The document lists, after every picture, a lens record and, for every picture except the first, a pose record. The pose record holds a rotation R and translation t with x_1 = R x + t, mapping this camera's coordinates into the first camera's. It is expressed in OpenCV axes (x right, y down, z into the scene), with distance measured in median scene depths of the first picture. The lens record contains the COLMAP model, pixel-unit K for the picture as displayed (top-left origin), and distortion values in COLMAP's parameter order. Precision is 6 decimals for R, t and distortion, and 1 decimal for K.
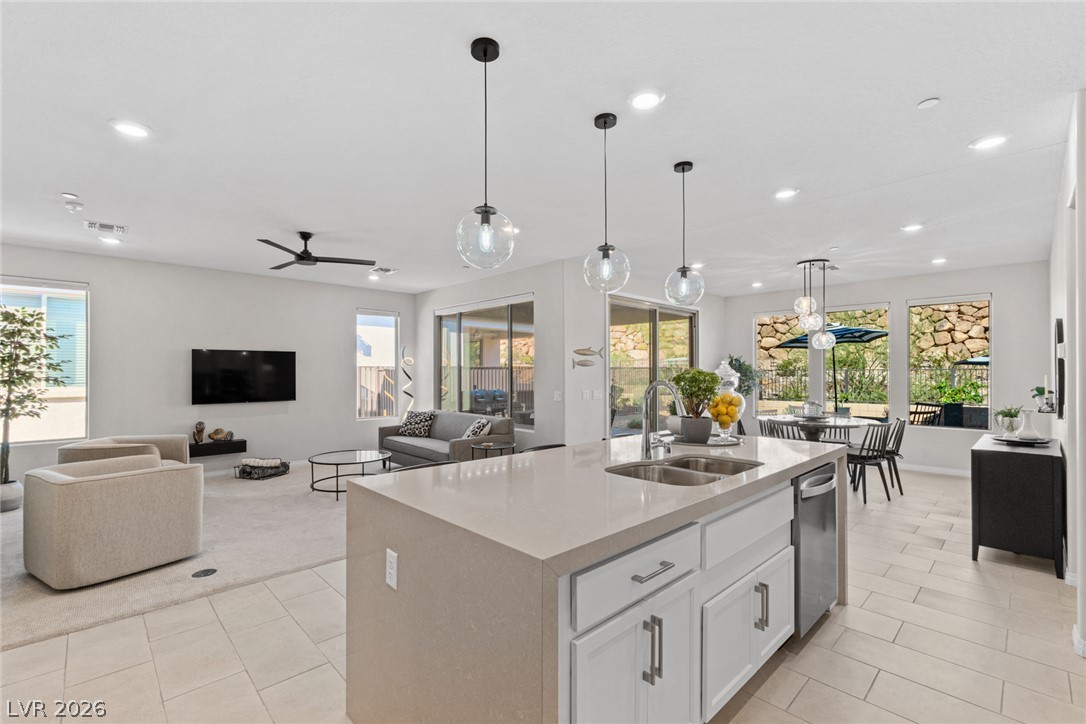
lens RADIAL K [[475.1, 0, 540.5], [0, 475.1, 366.3], [0, 0, 1]] dist [-0.002012, 0.000022]
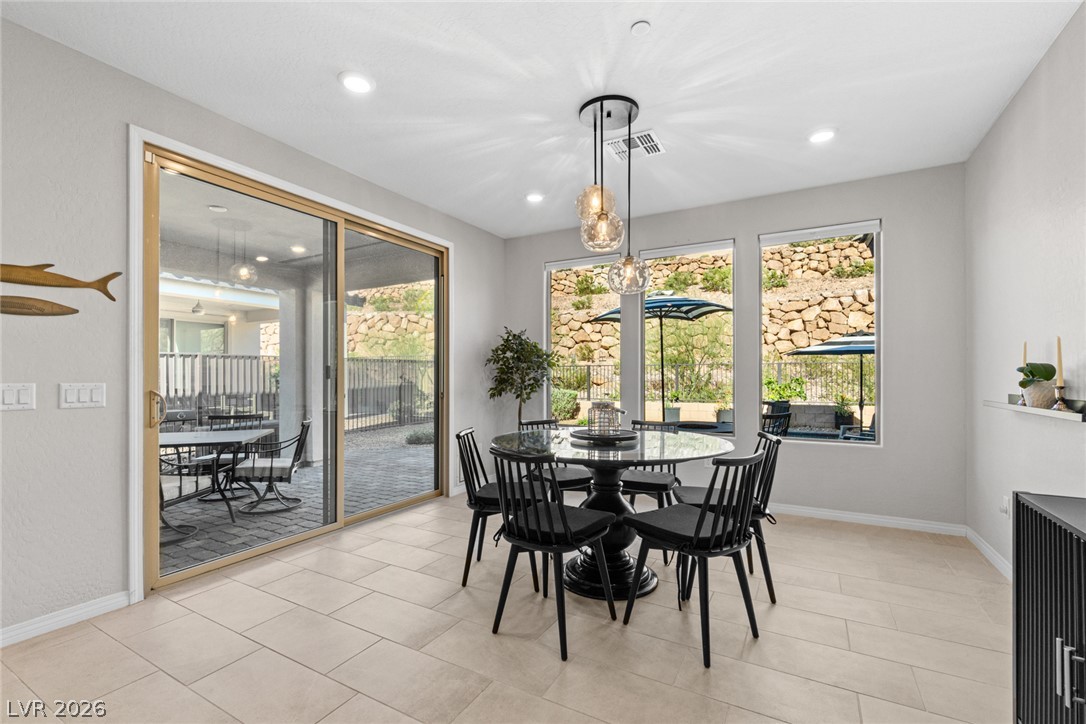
lens RADIAL K [[475.1, 0, 541.9], [0, 475.1, 367.8], [0, 0, 1]] dist [-0.002012, 0.000022]
pose [[0.957705, 0.003947, 0.287725, 0.354153], [-0.003134, 0.999990, -0.003287, 0.039029], [-0.287735, 0.002246, 0.957707, 0.533772]]
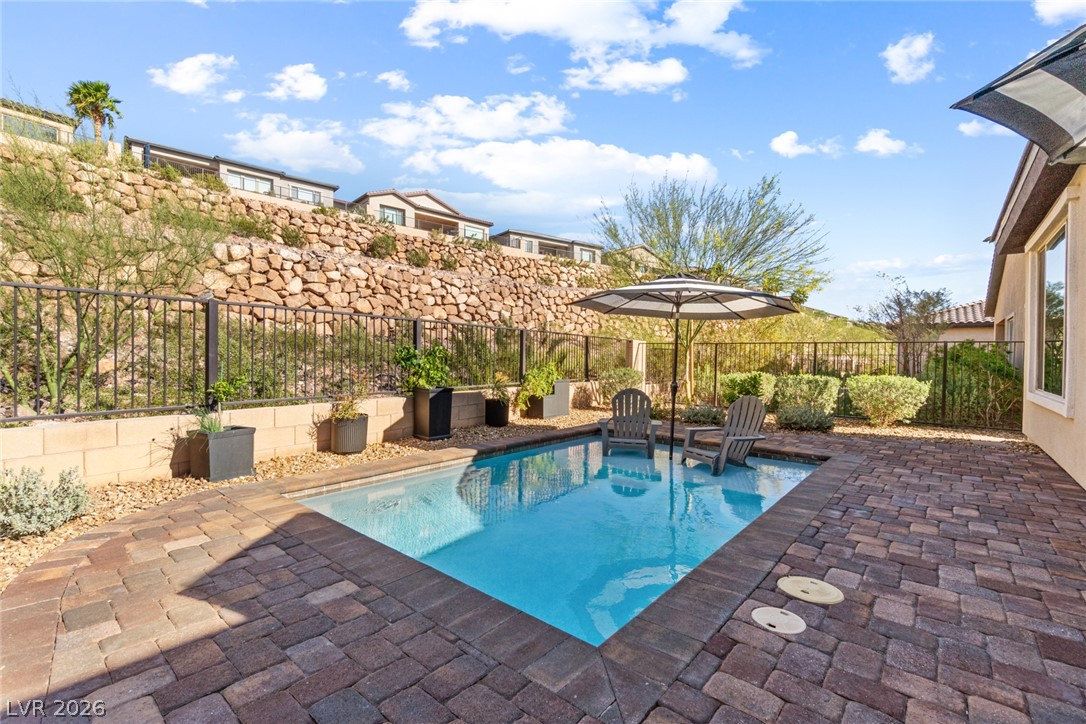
lens RADIAL K [[475.1, 0, 539.1], [0, 475.1, 357.6], [0, 0, 1]] dist [-0.002012, 0.000022]
pose [[-0.109188, 0.001082, 0.994021, 0.702531], [-0.018437, 0.999825, -0.003113, 0.097616], [-0.993850, -0.018666, -0.109149, 1.874338]]
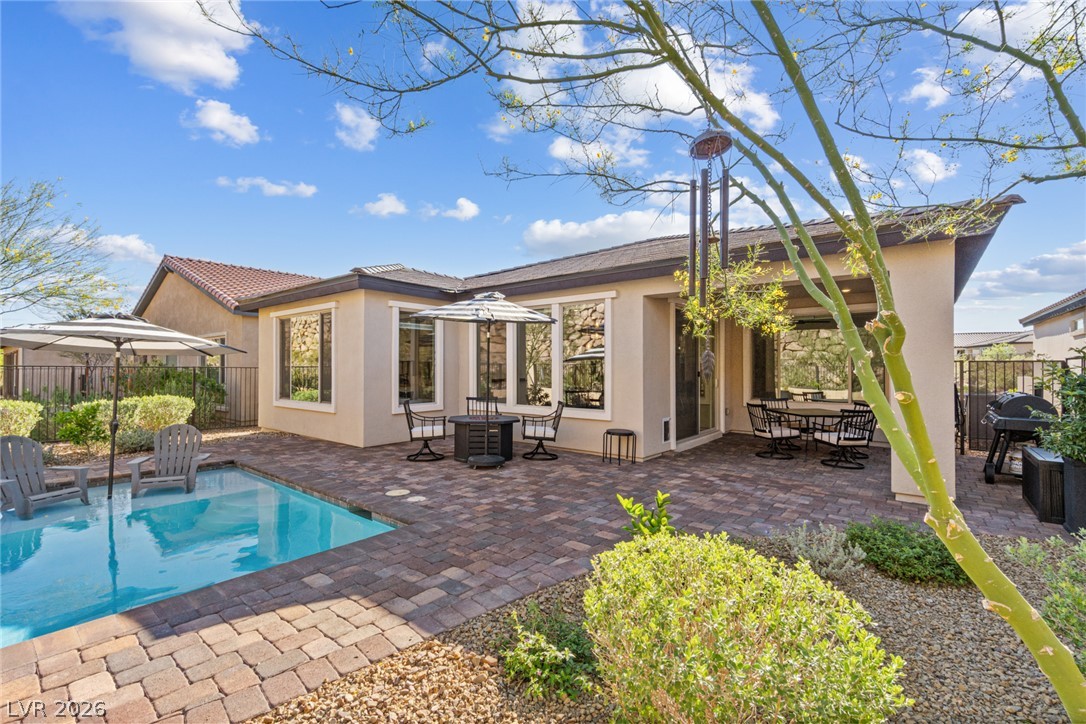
lens RADIAL K [[475.1, 0, 536.3], [0, 475.1, 361.5], [0, 0, 1]] dist [-0.002012, 0.000022]
pose [[-0.991531, 0.001579, -0.129857, 2.664775], [0.004569, 0.999731, -0.022730, -0.377580], [0.129786, -0.023131, -0.991272, 8.354502]]
